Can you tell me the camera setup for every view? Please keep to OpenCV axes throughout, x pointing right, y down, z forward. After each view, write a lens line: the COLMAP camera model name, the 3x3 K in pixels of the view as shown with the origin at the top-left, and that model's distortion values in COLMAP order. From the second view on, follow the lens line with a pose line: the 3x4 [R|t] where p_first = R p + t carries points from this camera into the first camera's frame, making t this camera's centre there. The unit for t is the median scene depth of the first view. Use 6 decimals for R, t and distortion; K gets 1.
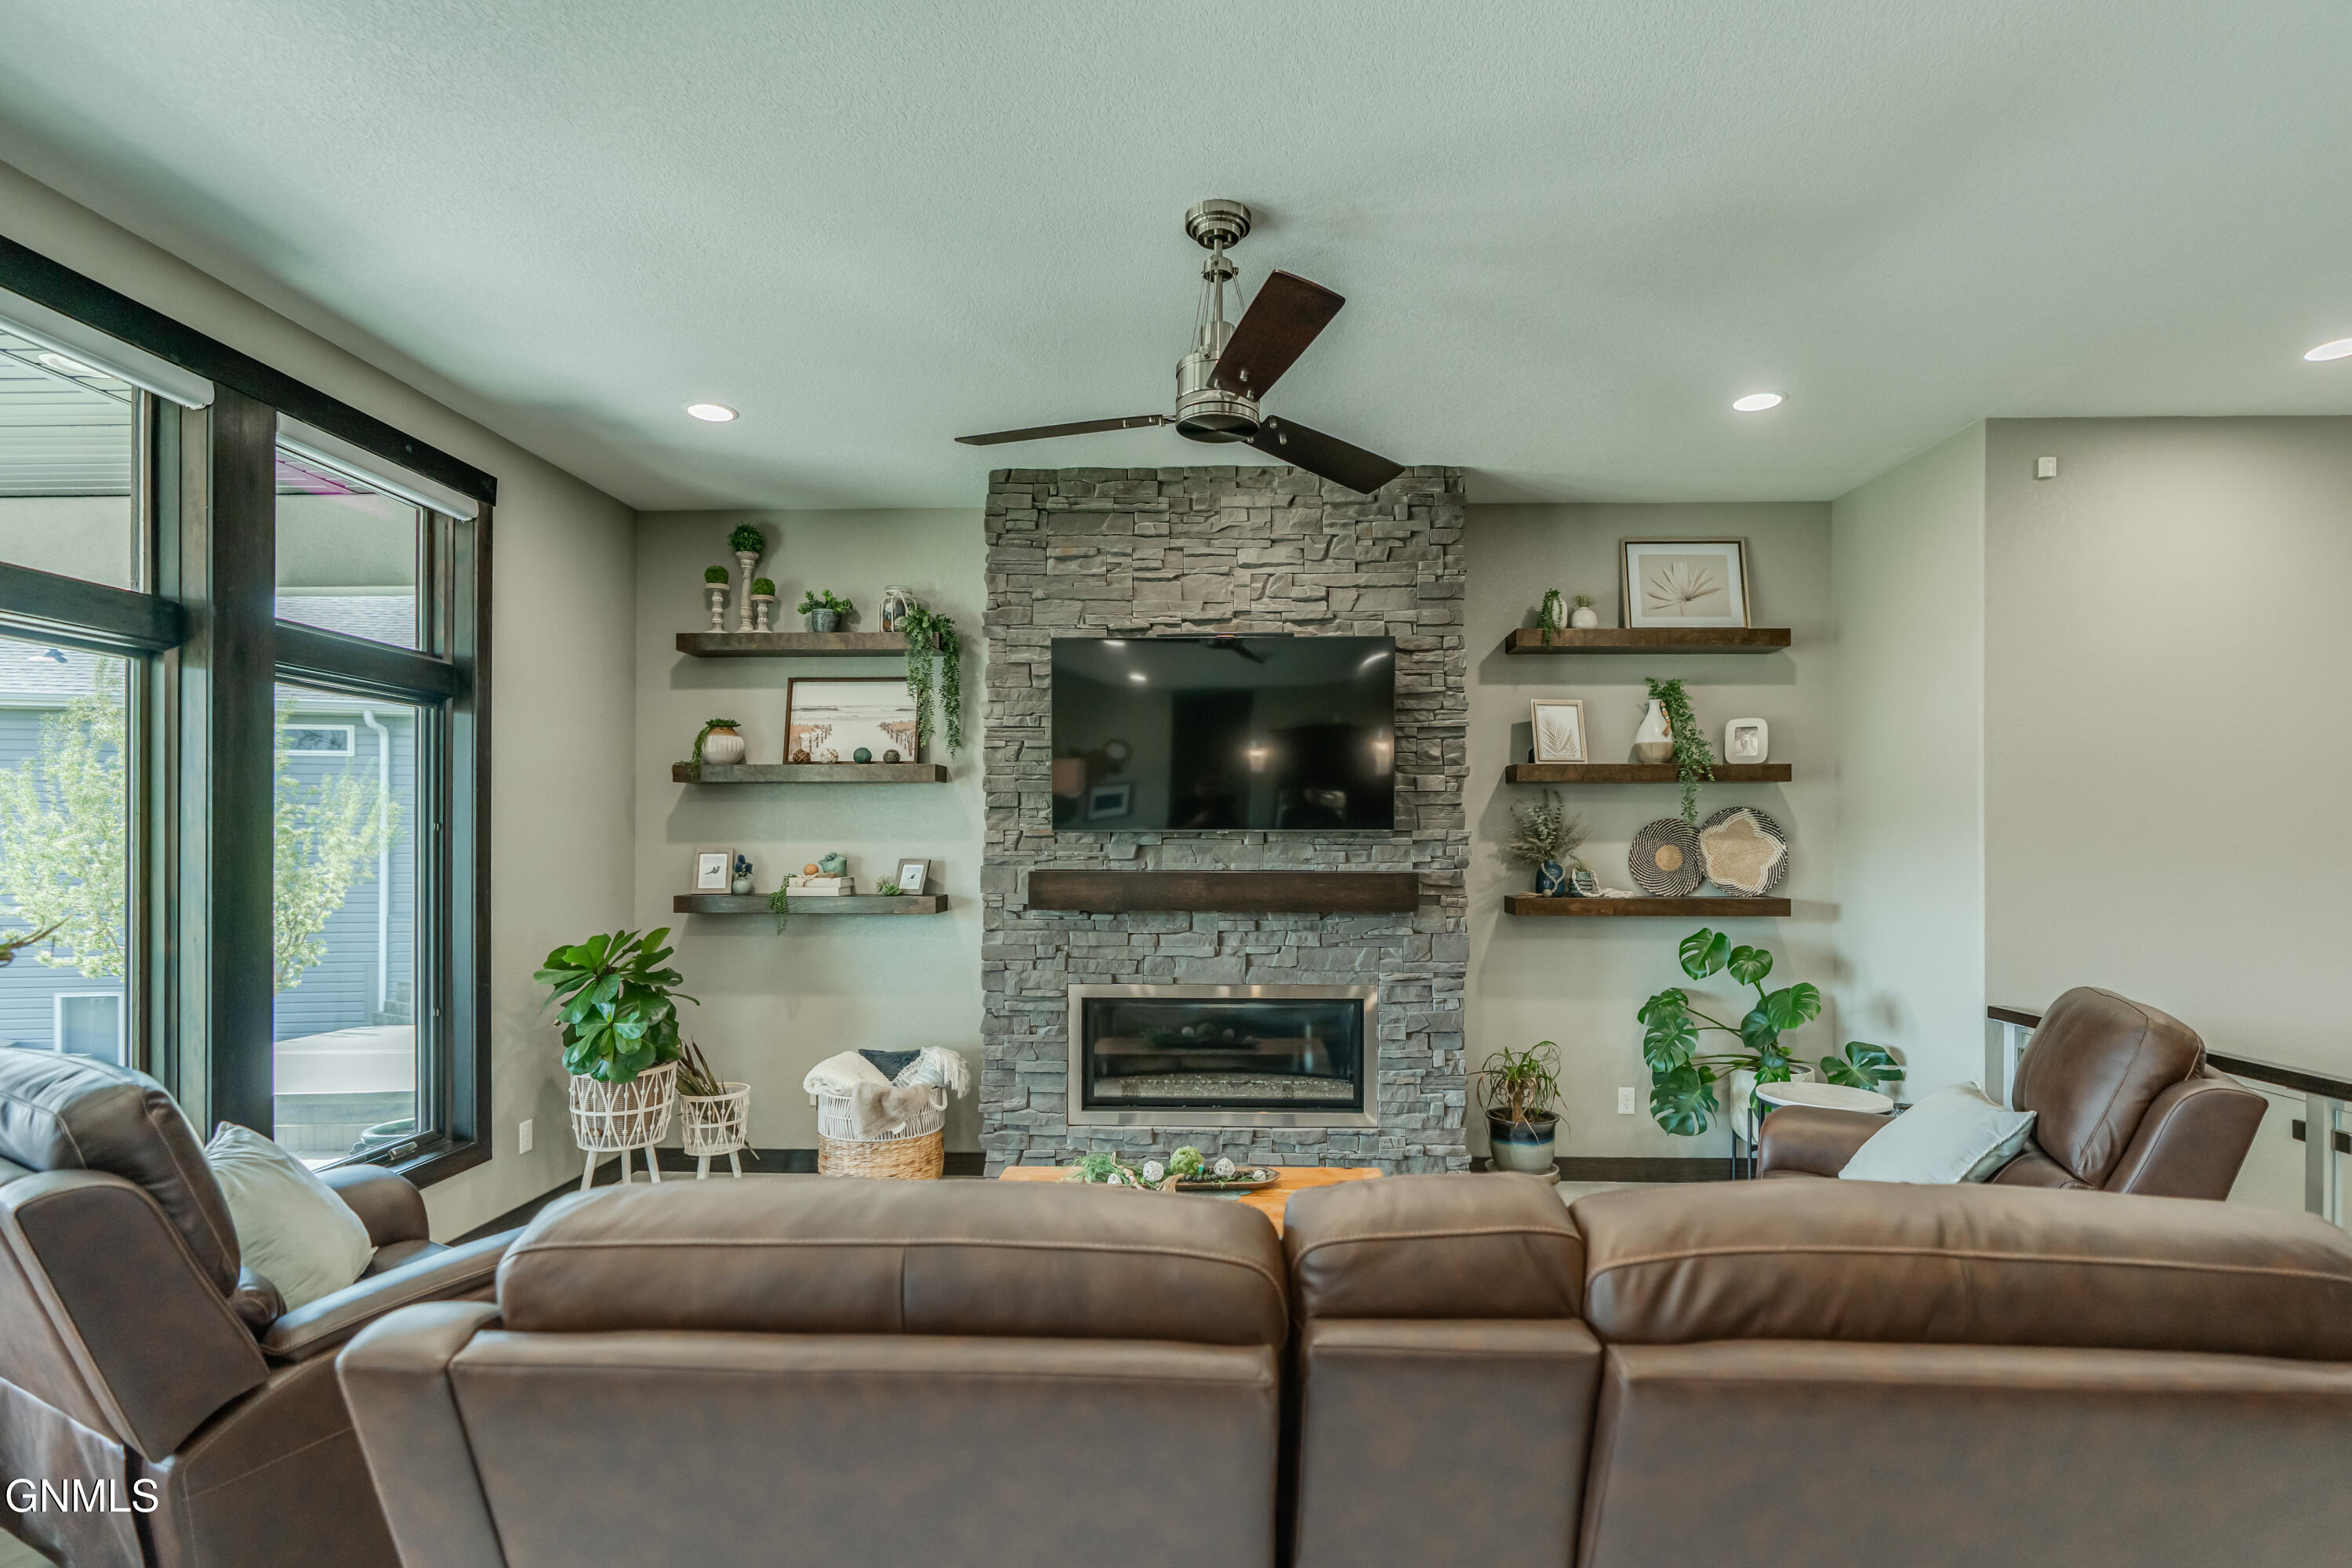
lens RADIAL K [[1067.1, 0, 1159.6], [0, 1067.1, 832.9], [0, 0, 1]] dist [-0.011372, 0.003139]
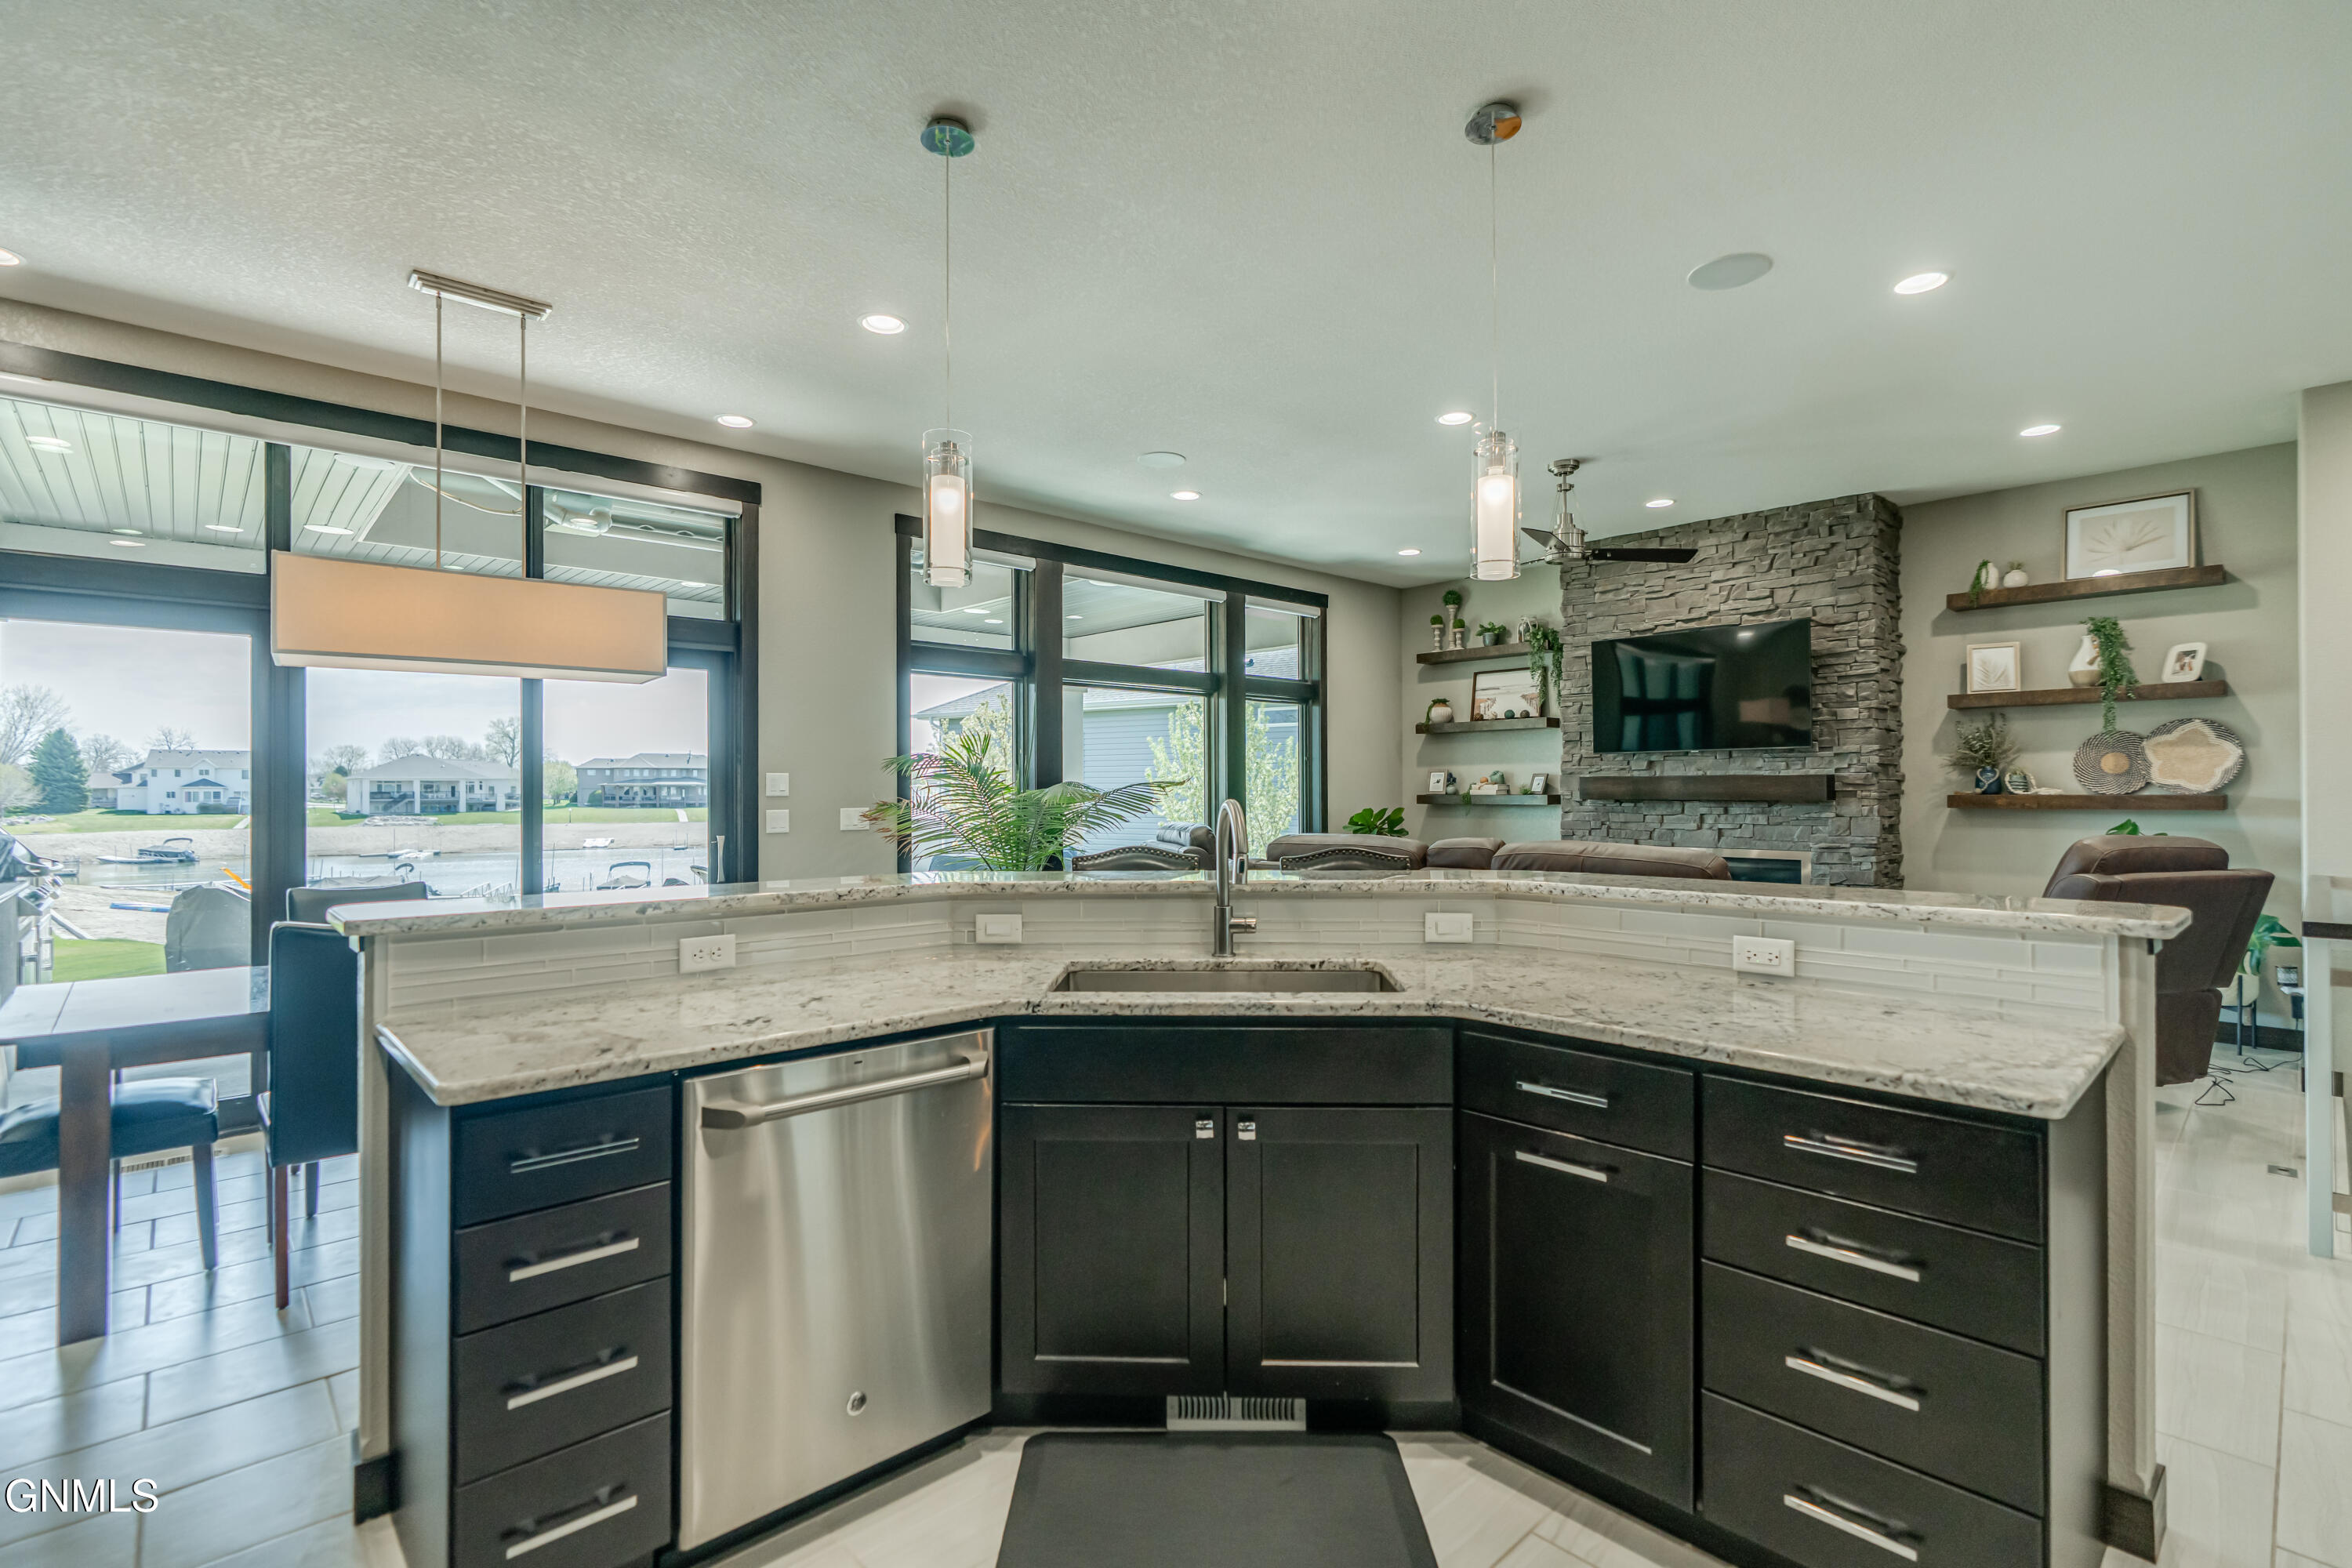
lens RADIAL K [[1067.1, 0, 1163.5], [0, 1067.1, 781.1], [0, 0, 1]] dist [-0.011372, 0.003139]
pose [[0.689529, -0.008674, -0.724206, 0.640247], [0.006331, 0.999962, -0.005948, 0.046914], [0.724231, -0.000483, 0.689558, -0.660641]]
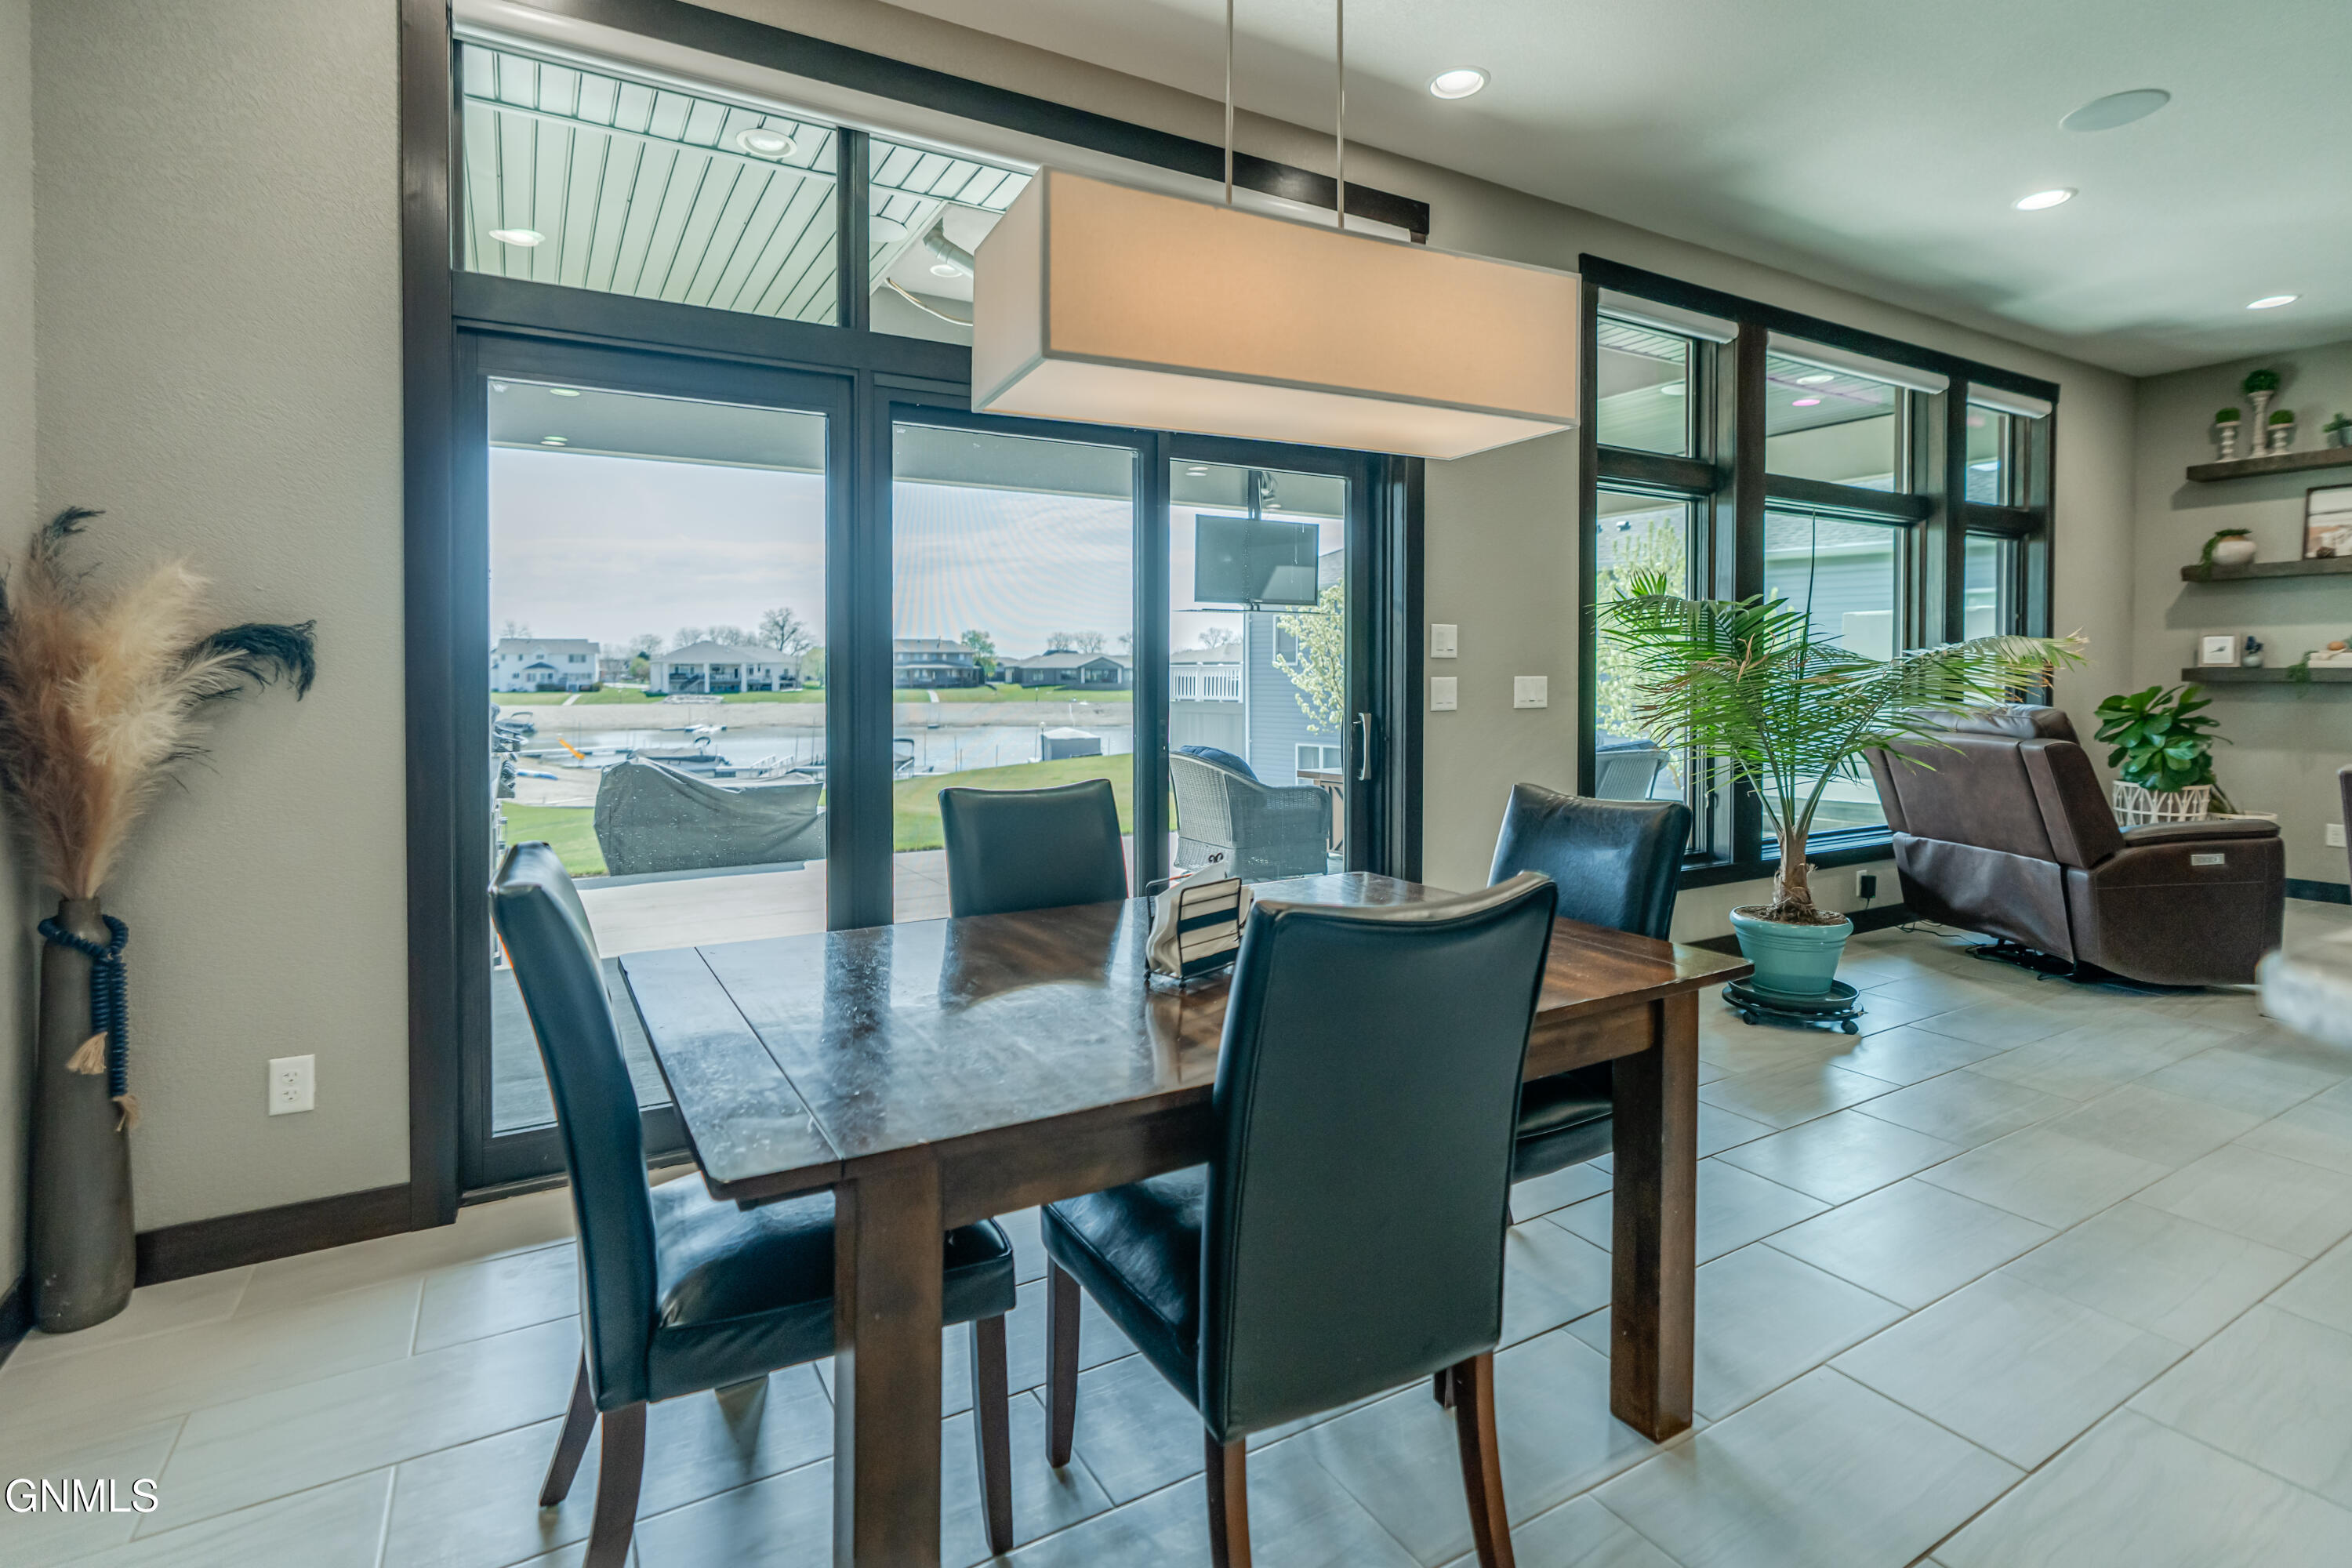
lens RADIAL K [[1067.1, 0, 1165.0], [0, 1067.1, 691.6], [0, 0, 1]] dist [-0.011372, 0.003139]
pose [[0.527568, 0.013836, -0.849400, -0.012155], [0.001192, 0.999854, 0.017027, 0.068731], [0.849512, -0.009996, 0.527475, -0.804390]]
